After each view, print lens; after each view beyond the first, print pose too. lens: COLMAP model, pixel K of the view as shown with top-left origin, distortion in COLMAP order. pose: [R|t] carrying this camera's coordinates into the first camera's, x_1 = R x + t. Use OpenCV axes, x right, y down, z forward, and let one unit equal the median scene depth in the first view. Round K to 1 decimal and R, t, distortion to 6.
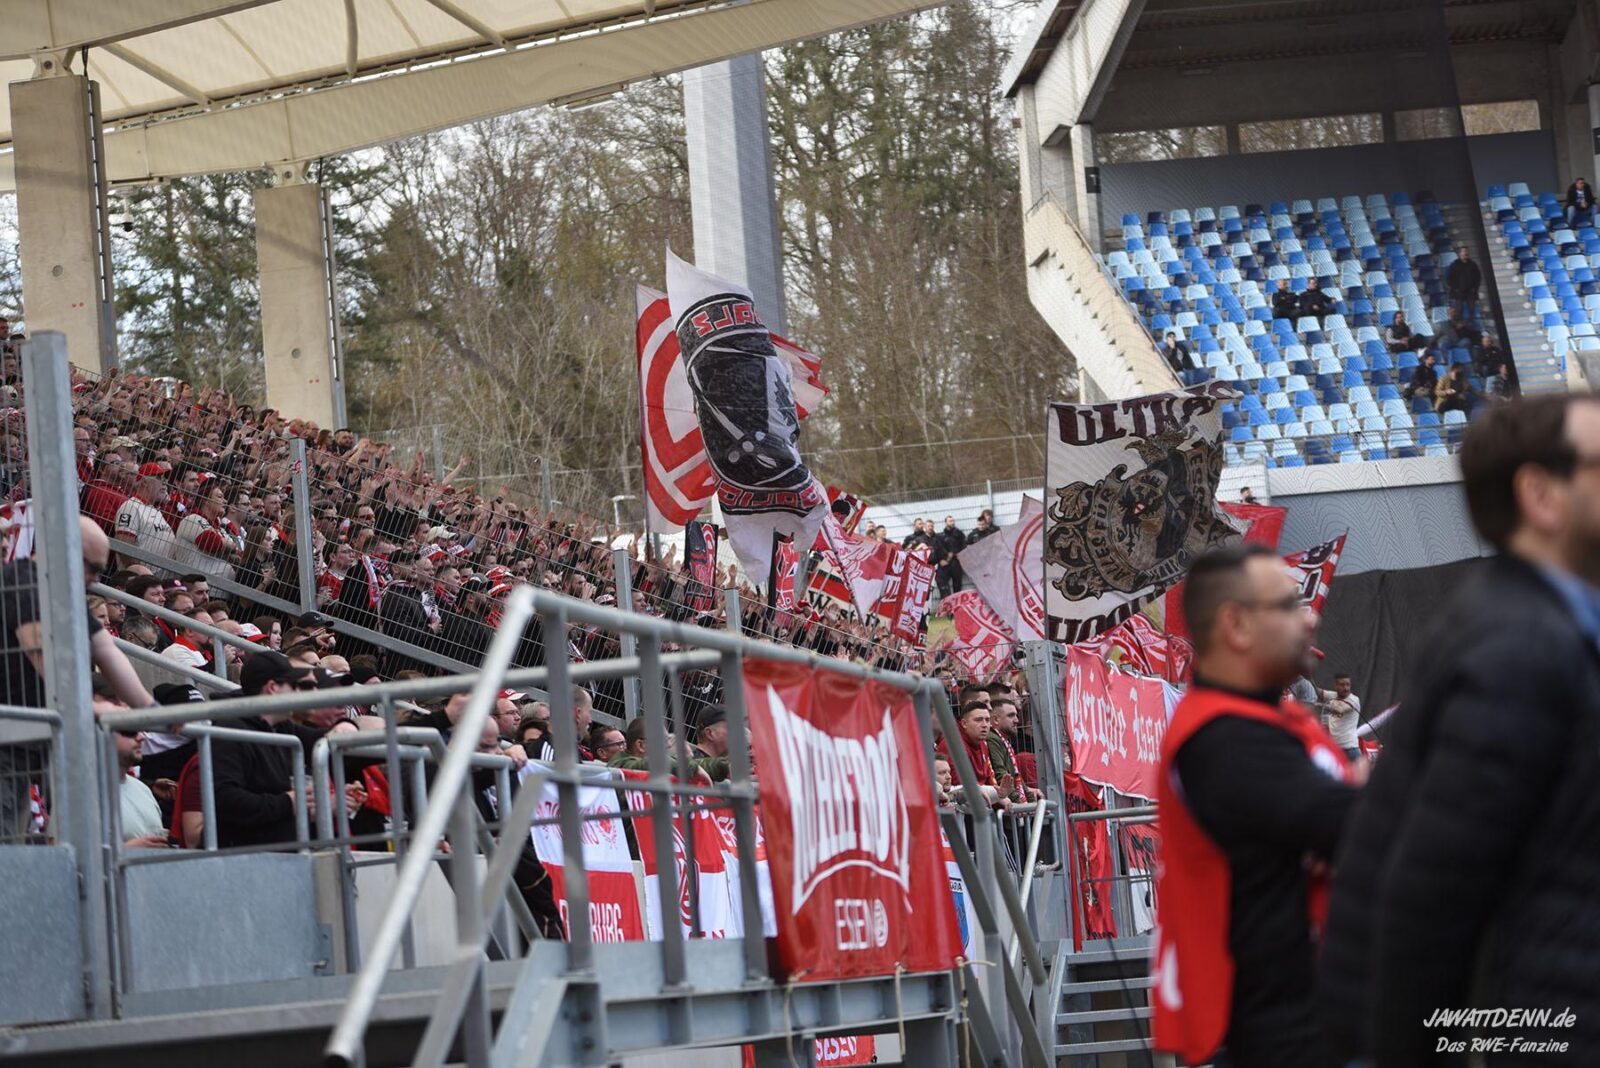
lens RADIAL K [[4546.9, 0, 803.2], [0, 4546.9, 538.3], [0, 0, 1]] dist [0.065834, 2.251127]
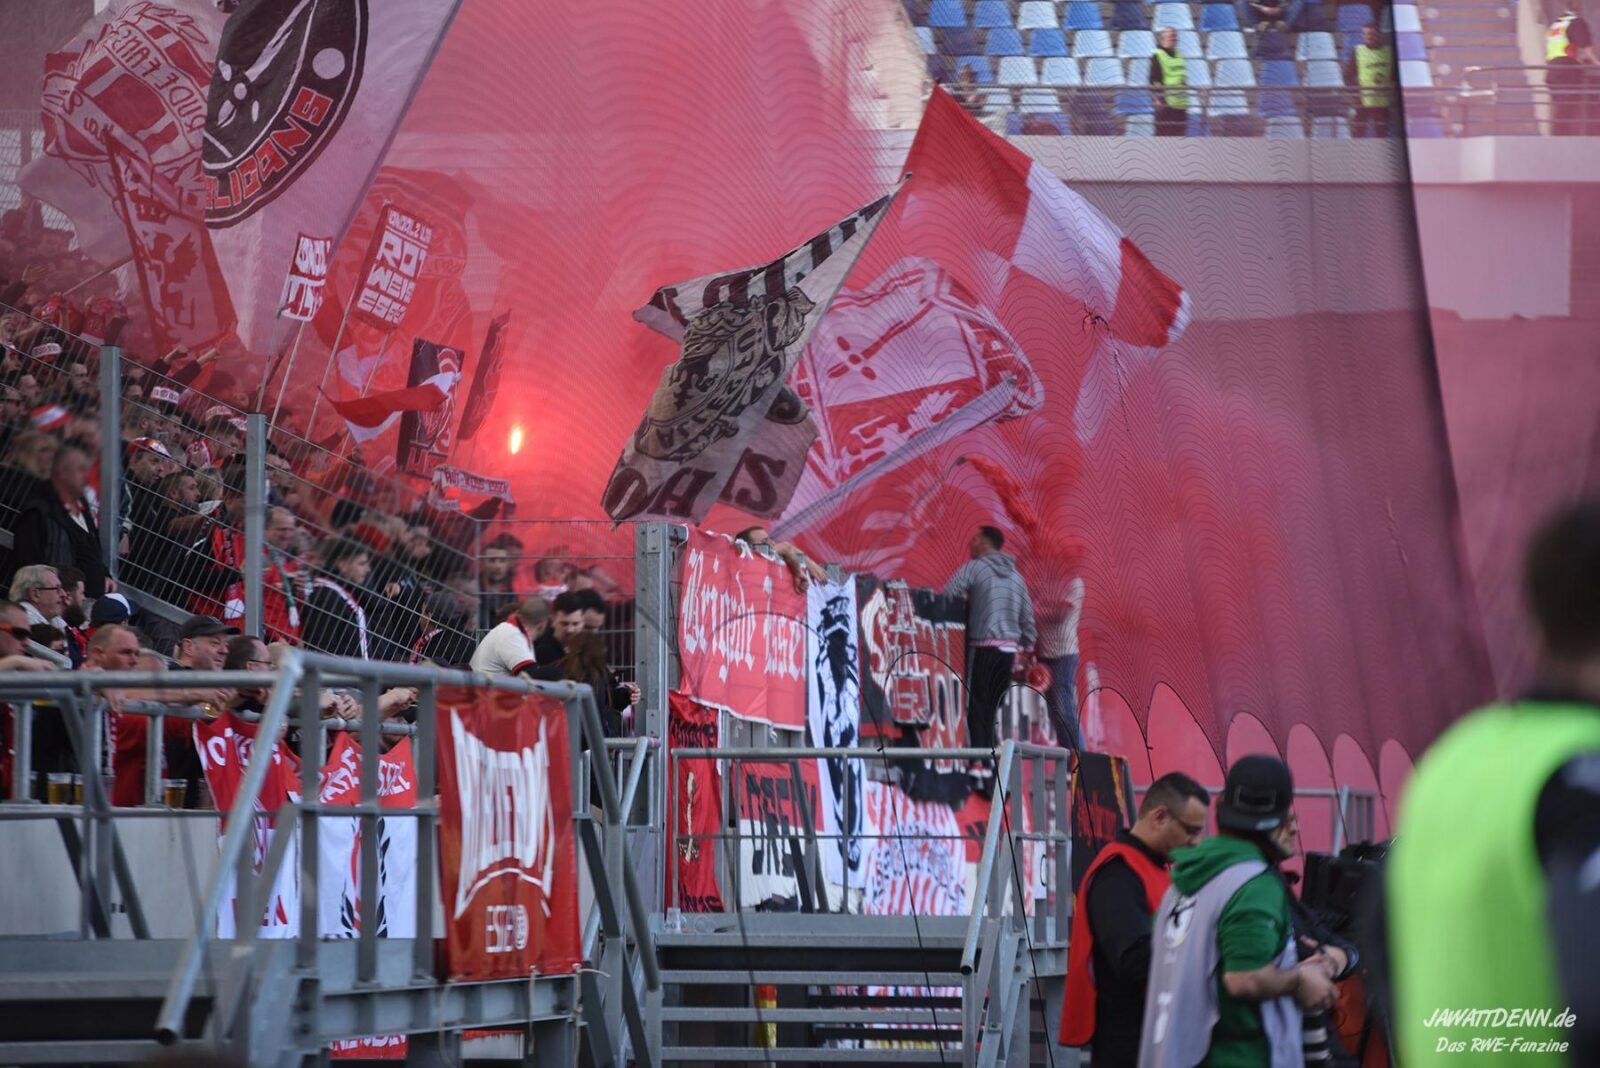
lens RADIAL K [[8828.3, 0, 802.6], [0, 8828.3, 617.6], [0, 0, 1]] dist [1.963501, 15.229508]
pose [[0.992277, 0.093344, 0.081688, -0.015738], [-0.098605, 0.993135, 0.062935, -0.020671], [-0.075252, -0.070504, 0.994669, -0.176074]]
